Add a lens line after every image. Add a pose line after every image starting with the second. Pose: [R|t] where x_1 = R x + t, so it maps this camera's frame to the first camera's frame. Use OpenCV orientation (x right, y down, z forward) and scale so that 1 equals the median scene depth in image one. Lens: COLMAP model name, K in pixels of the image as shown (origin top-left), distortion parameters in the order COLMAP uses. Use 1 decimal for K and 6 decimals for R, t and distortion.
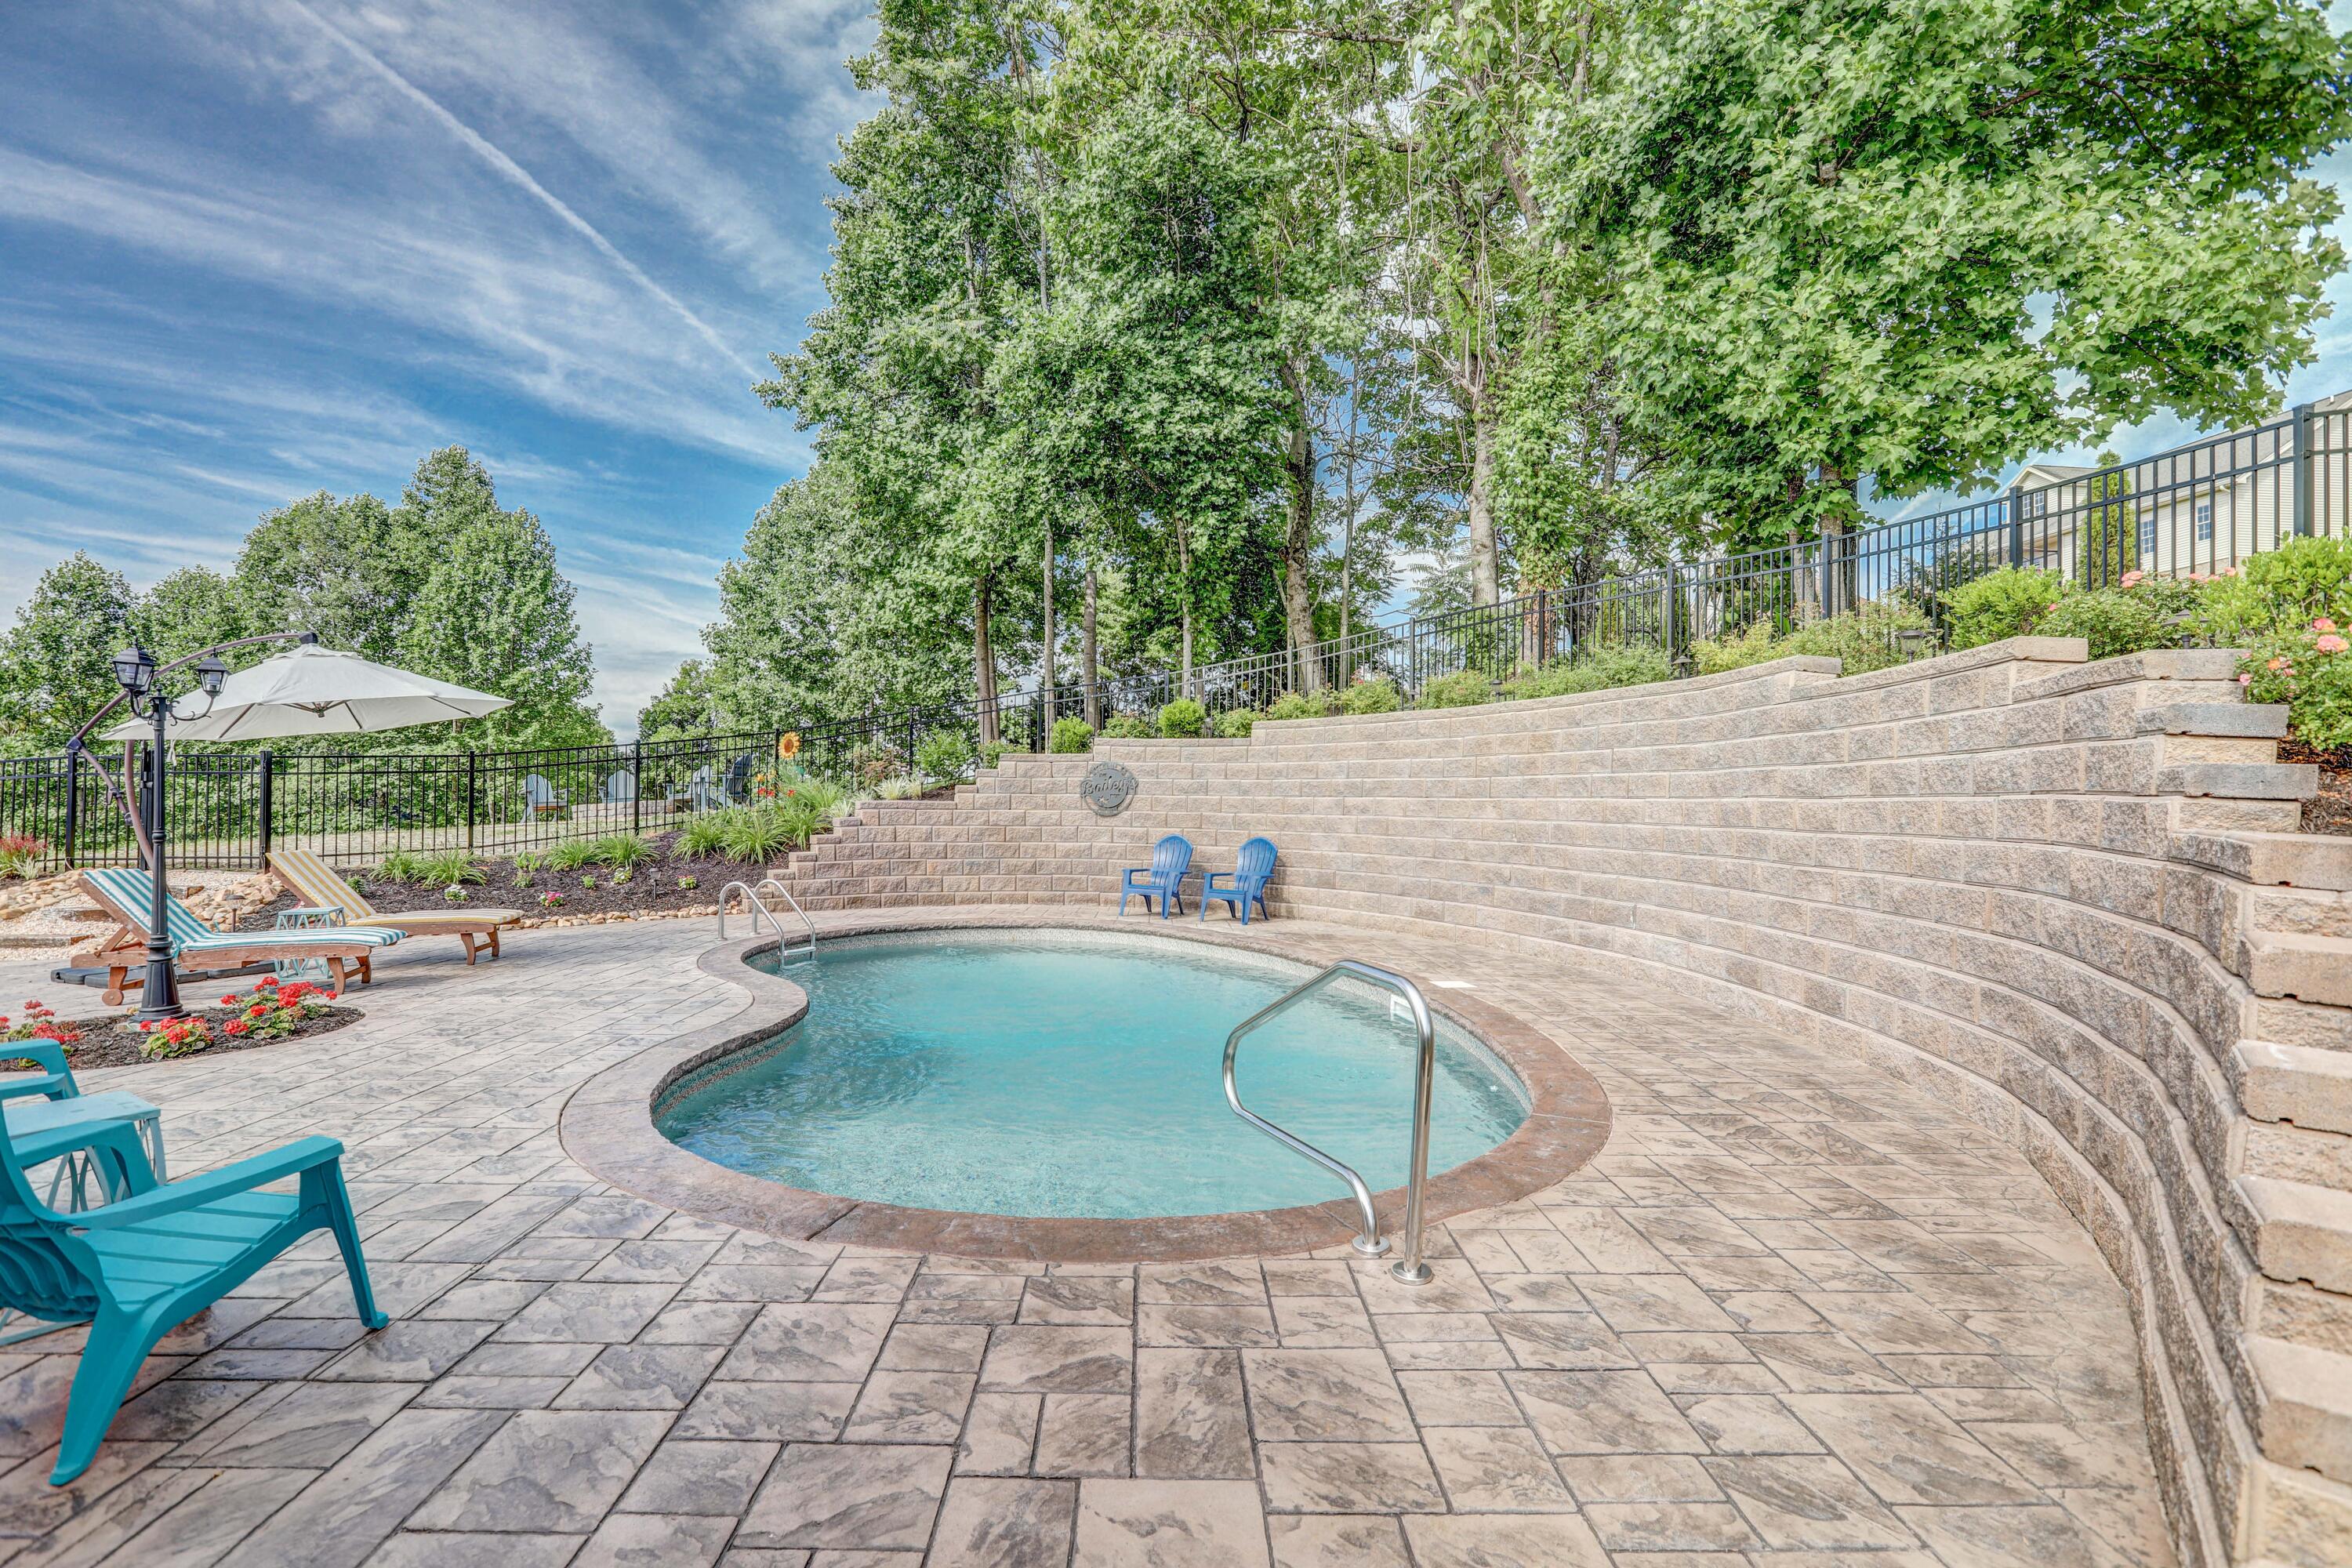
lens RADIAL K [[1071.6, 0, 1187.5], [0, 1071.6, 794.8], [0, 0, 1]] dist [-0.031887, 0.008882]
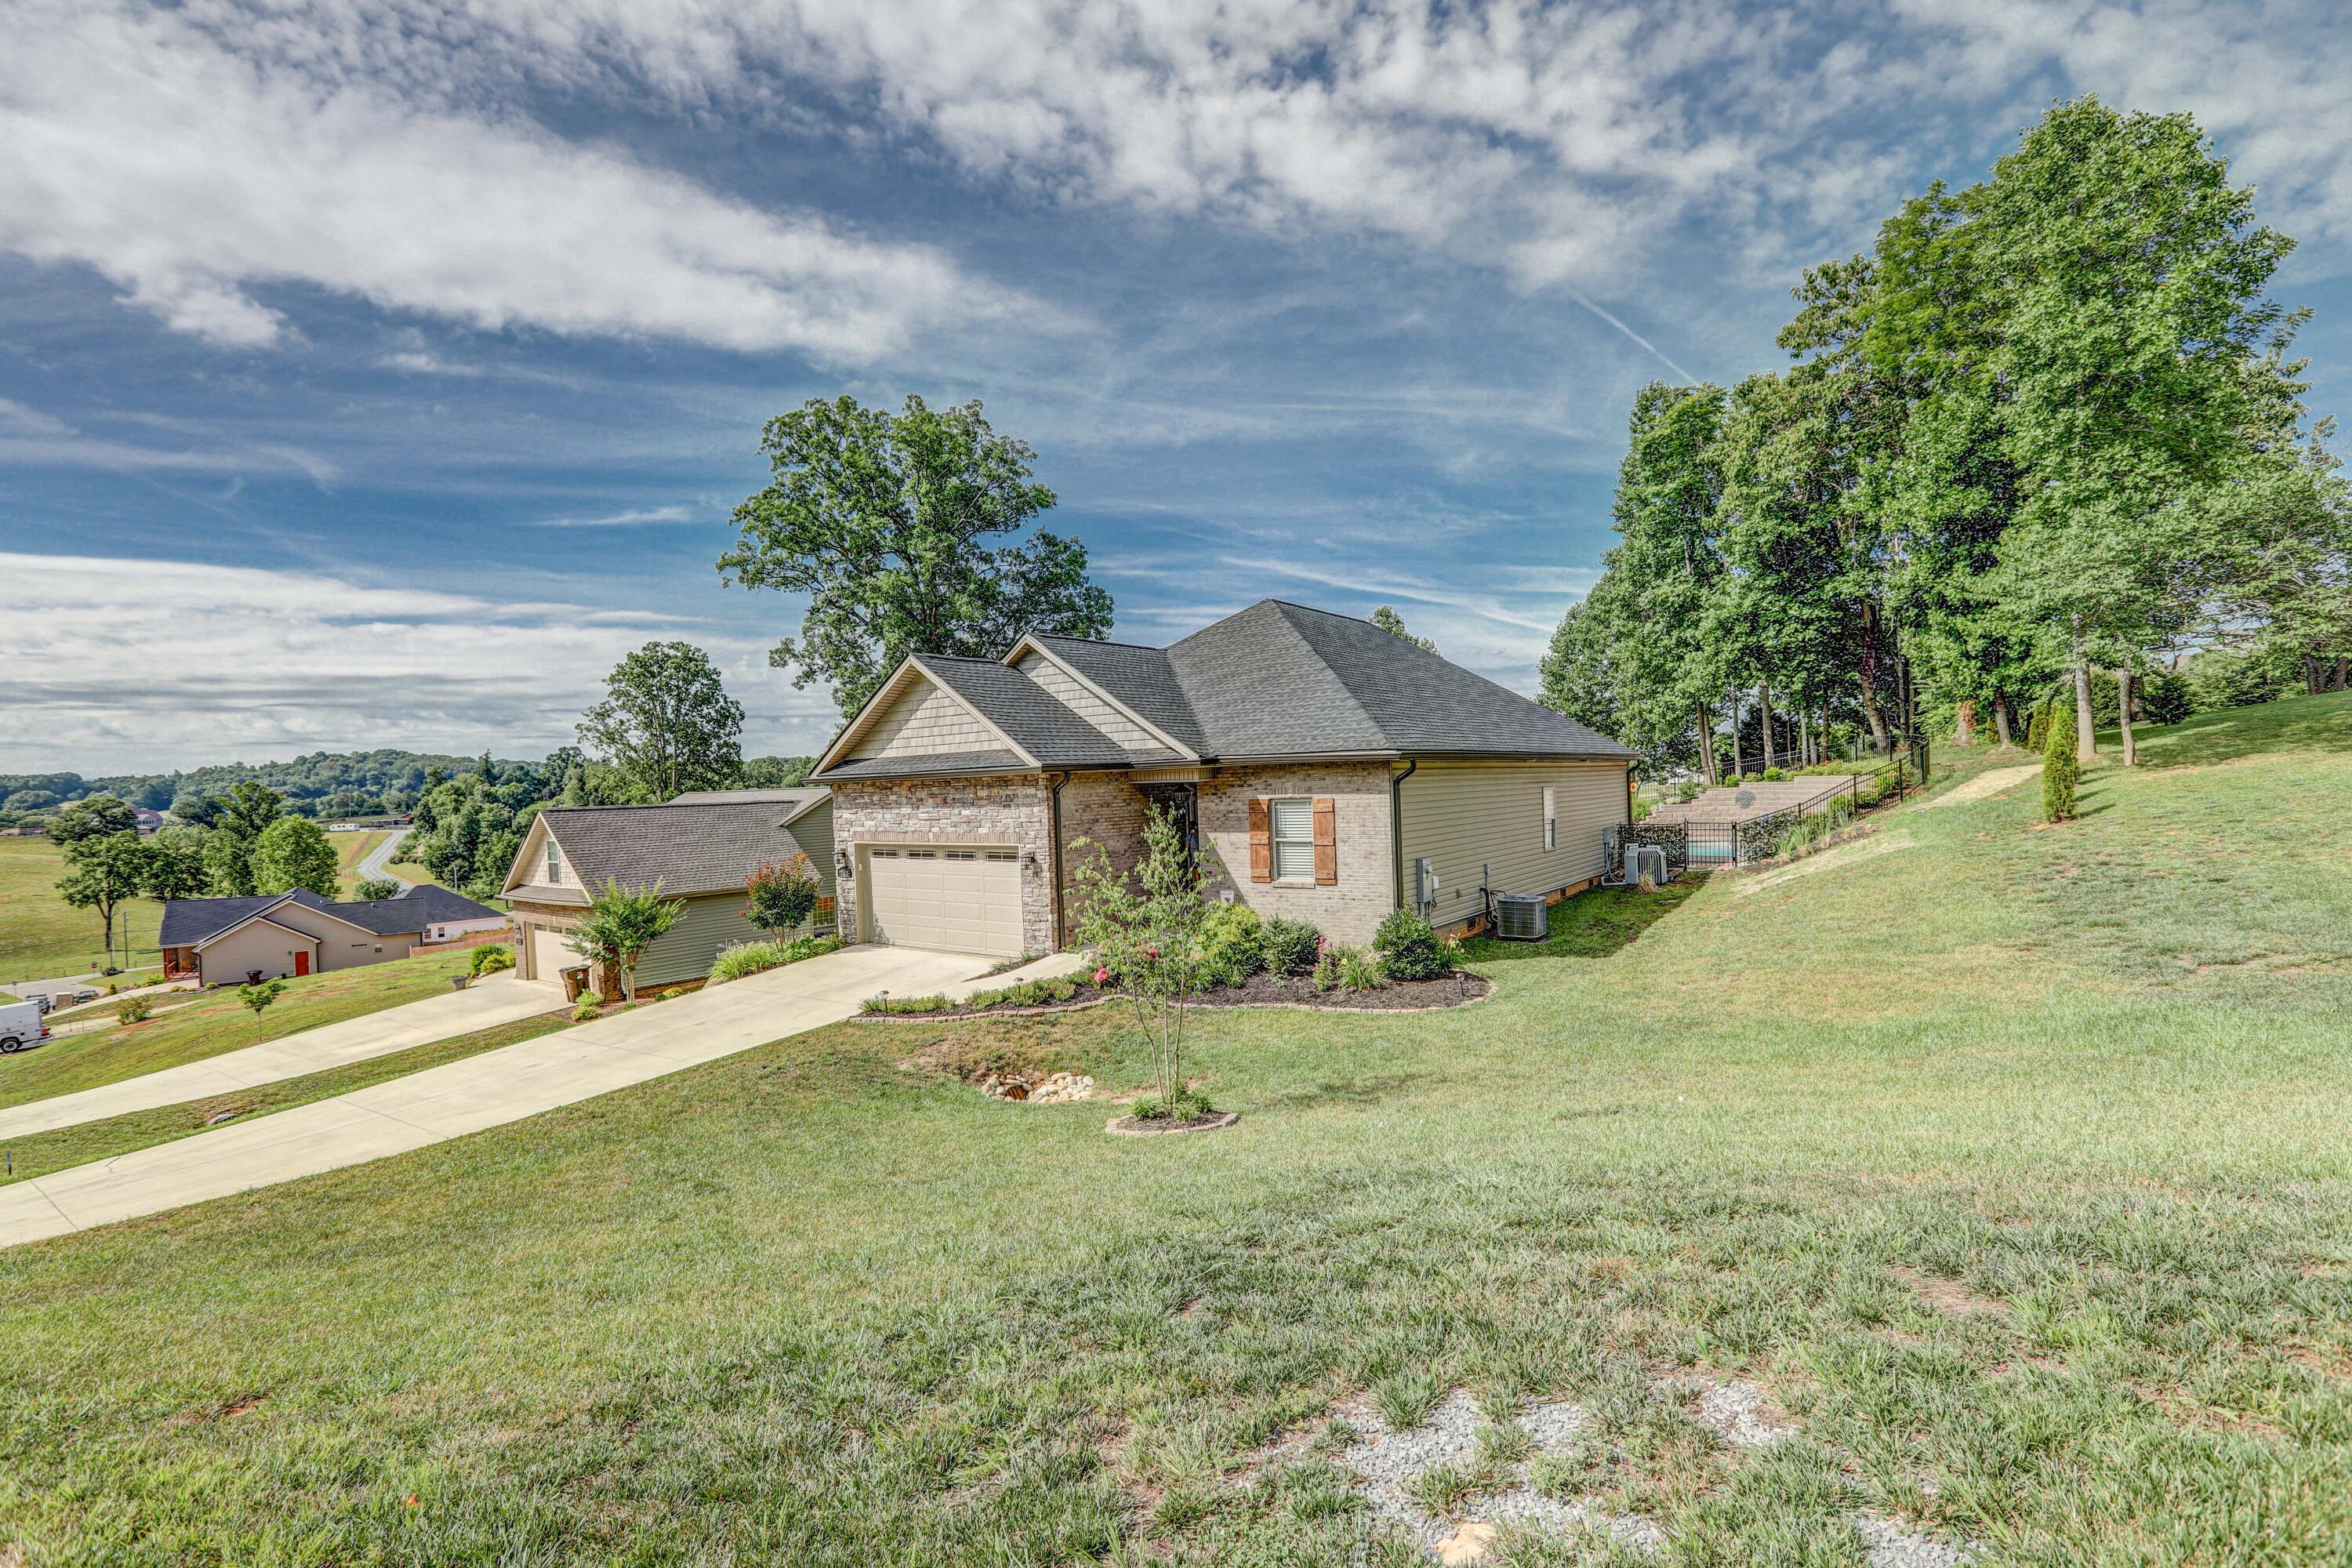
lens RADIAL K [[1071.6, 0, 1185.3], [0, 1071.6, 793.6], [0, 0, 1]] dist [-0.031887, 0.008882]
pose [[0.795644, -0.030788, -0.604982, 0.342464], [0.046969, 0.998836, 0.010940, -0.089659], [0.603941, -0.037120, 0.796164, -1.662557]]
